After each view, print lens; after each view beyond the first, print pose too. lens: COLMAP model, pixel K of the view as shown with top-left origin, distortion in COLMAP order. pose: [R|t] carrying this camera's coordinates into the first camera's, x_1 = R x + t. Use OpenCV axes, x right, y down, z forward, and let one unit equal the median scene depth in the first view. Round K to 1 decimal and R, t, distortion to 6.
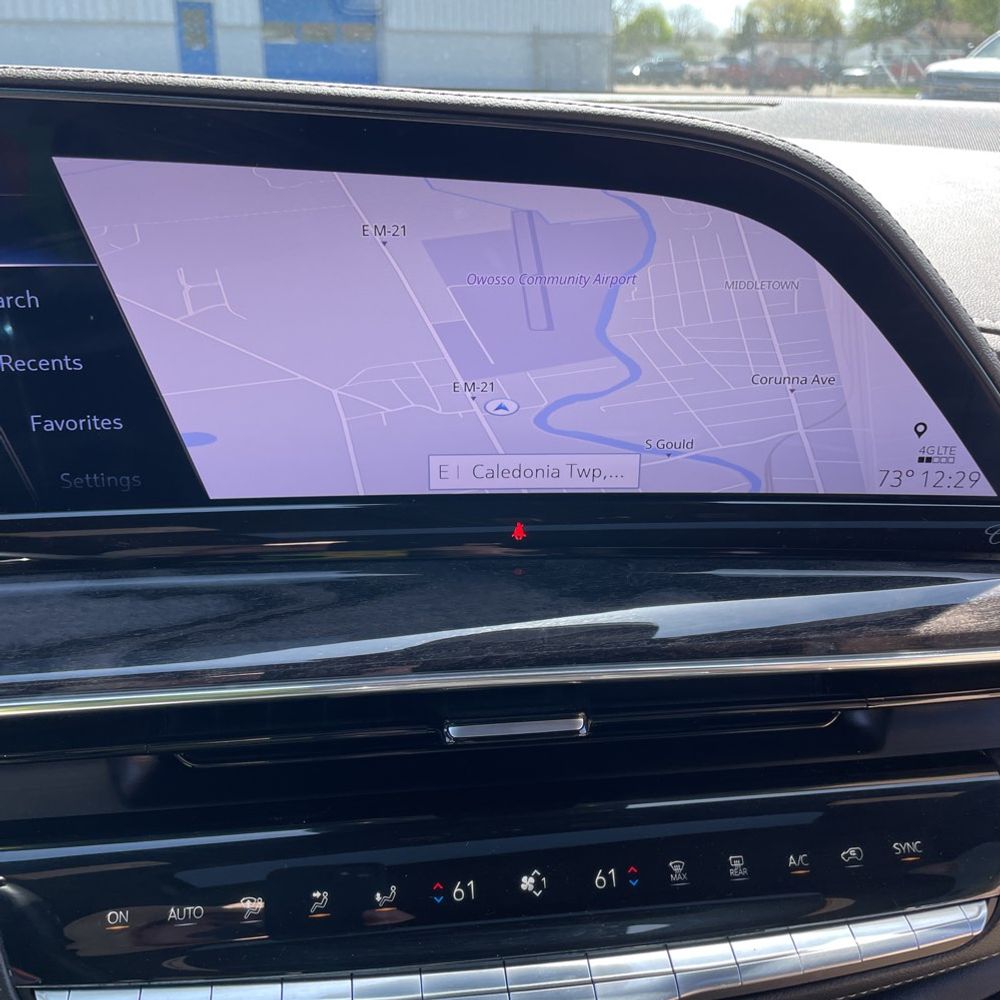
lens RADIAL K [[993.2, 0, 474.5], [0, 993.2, 499.6], [0, 0, 1]] dist [0.123299, -0.230667]
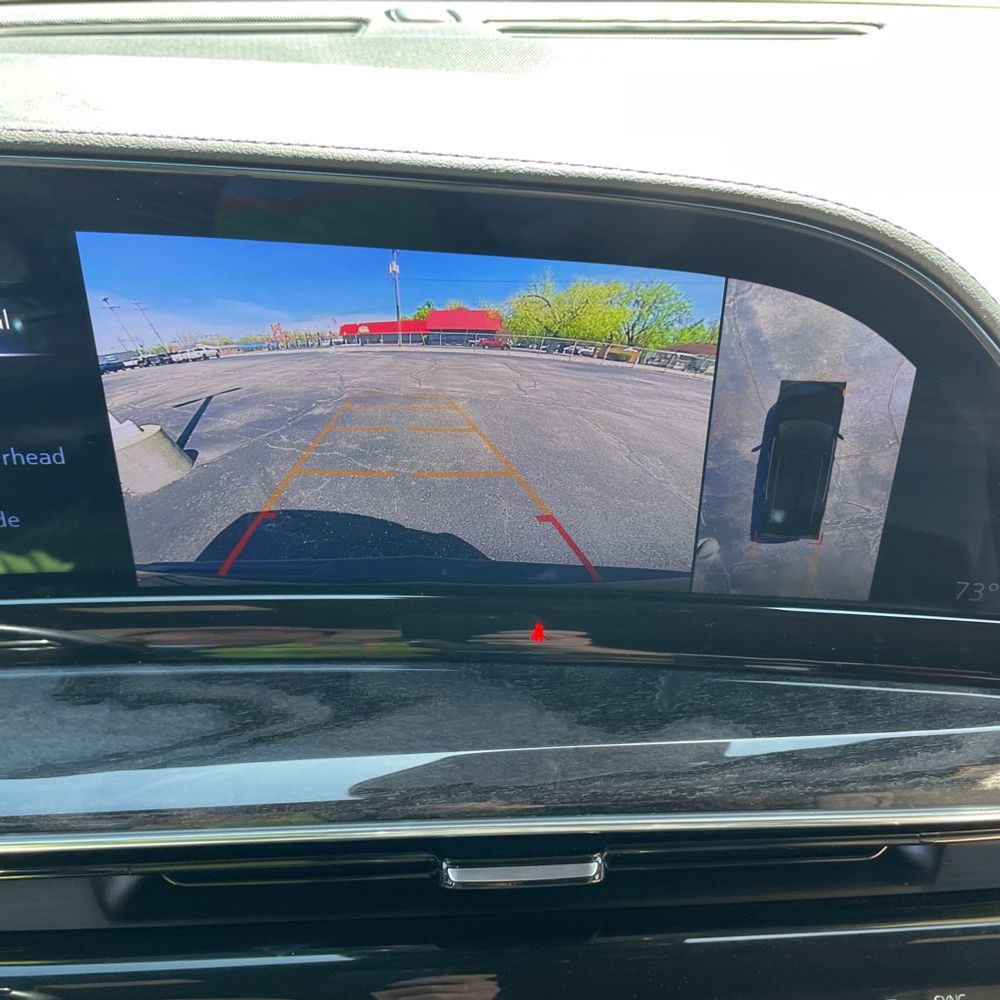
lens RADIAL K [[993.2, 0, 474.5], [0, 993.2, 499.6], [0, 0, 1]] dist [0.123299, -0.230667]
pose [[0.997290, 0.033858, -0.065319, 0.045911], [-0.024691, 0.990350, 0.136369, -0.226757], [0.069306, -0.134386, 0.988502, 0.134425]]
